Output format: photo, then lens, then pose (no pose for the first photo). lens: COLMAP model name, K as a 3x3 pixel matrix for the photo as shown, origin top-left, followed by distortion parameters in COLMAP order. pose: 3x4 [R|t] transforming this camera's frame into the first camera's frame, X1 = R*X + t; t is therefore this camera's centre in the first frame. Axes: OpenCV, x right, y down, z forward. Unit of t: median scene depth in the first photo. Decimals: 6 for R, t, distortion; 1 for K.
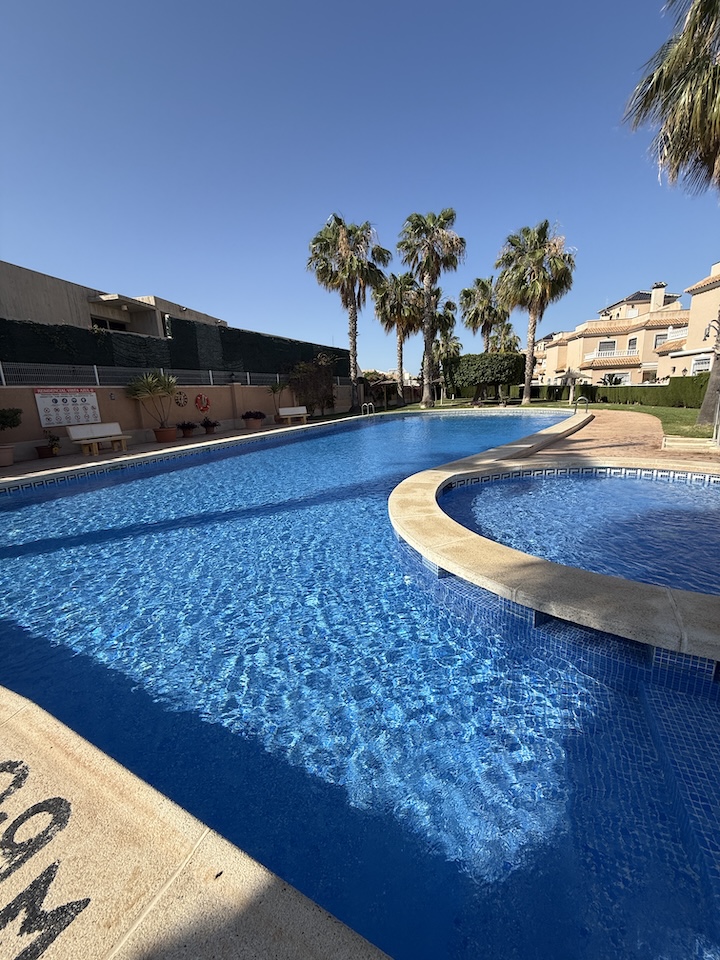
lens RADIAL K [[385.2, 0, 360.0], [0, 385.2, 480.0], [0, 0, 1]] dist [0.000275, -0.000225]
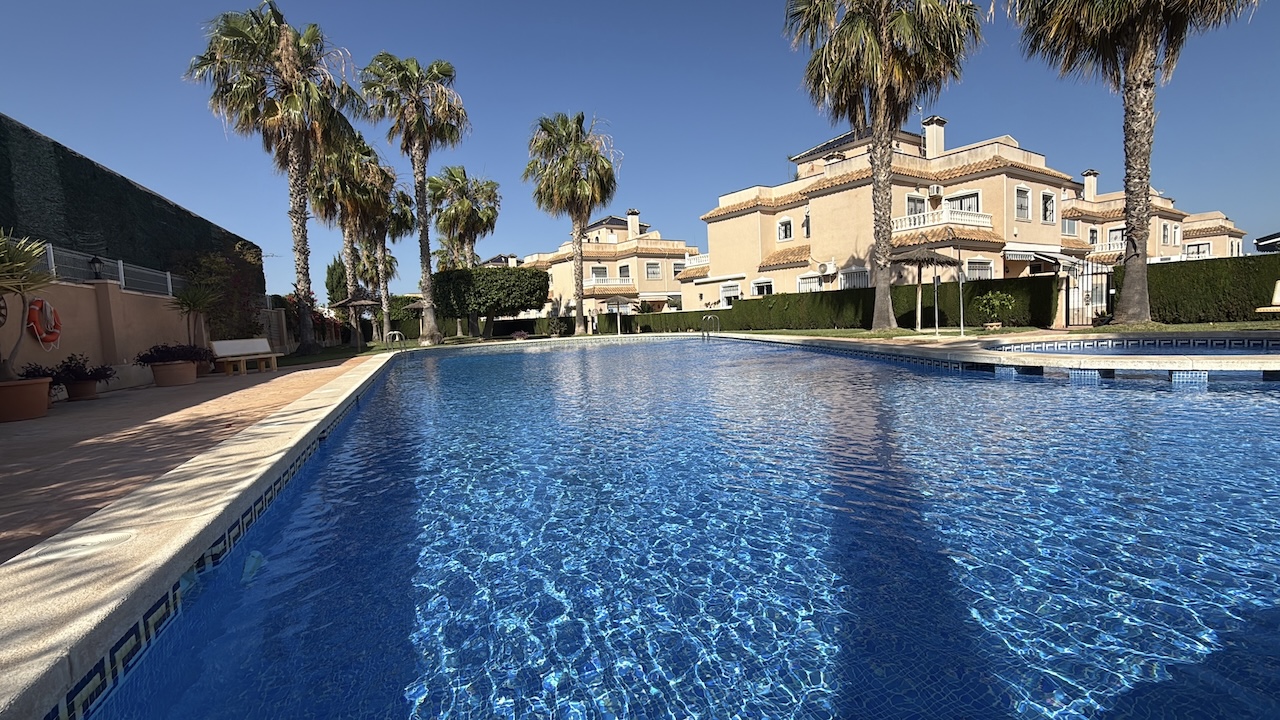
lens RADIAL K [[578.0, 0, 642.4], [0, 578.0, 363.5], [0, 0, 1]] dist [0.001298, -0.000512]
pose [[0.699498, -0.045185, 0.713205, -0.227279], [0.175877, 0.978188, -0.110524, 0.003411], [-0.692654, 0.202747, 0.692187, 0.116160]]
